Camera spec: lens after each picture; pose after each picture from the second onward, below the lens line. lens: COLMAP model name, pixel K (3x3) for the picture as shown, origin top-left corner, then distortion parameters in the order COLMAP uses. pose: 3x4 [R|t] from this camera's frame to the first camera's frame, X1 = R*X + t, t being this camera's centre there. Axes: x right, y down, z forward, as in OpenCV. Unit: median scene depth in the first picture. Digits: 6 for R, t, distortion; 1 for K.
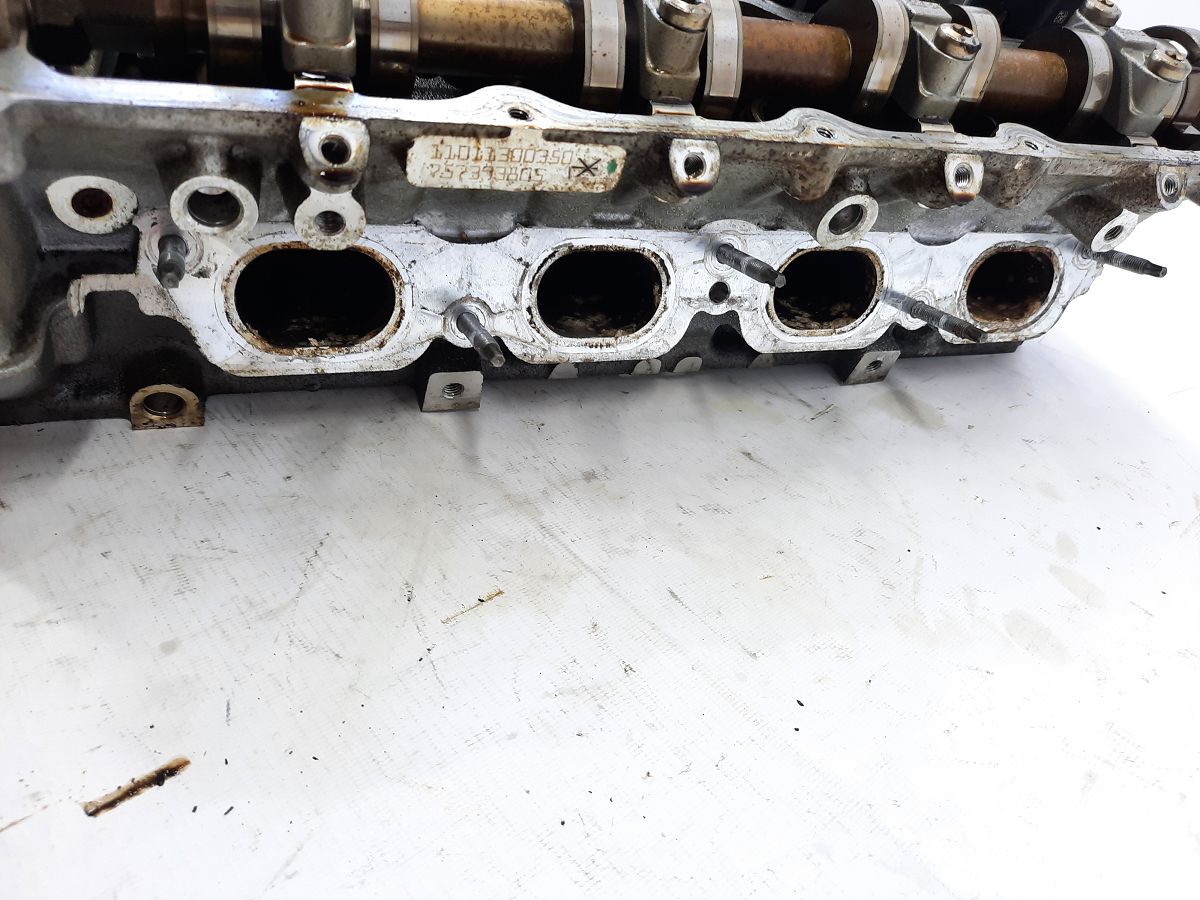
lens RADIAL K [[876.6, 0, 600.0], [0, 876.6, 450.0], [0, 0, 1]] dist [0.050026, -0.087872]
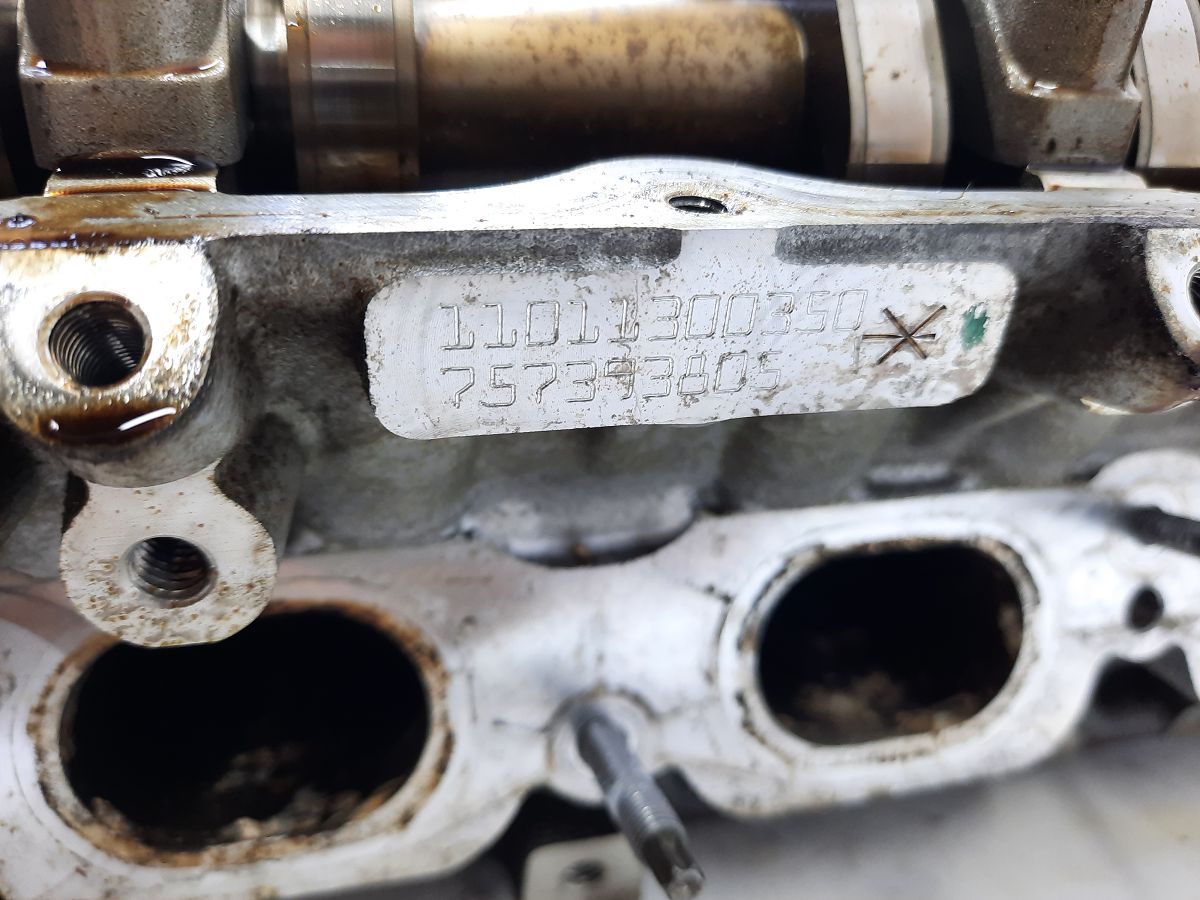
lens RADIAL K [[876.6, 0, 600.0], [0, 876.6, 450.0], [0, 0, 1]] dist [0.050026, -0.087872]
pose [[0.981268, -0.111808, -0.156881, -0.074844], [0.058334, 0.948565, -0.311163, -0.162767], [0.183603, 0.296183, 0.937318, 0.609092]]
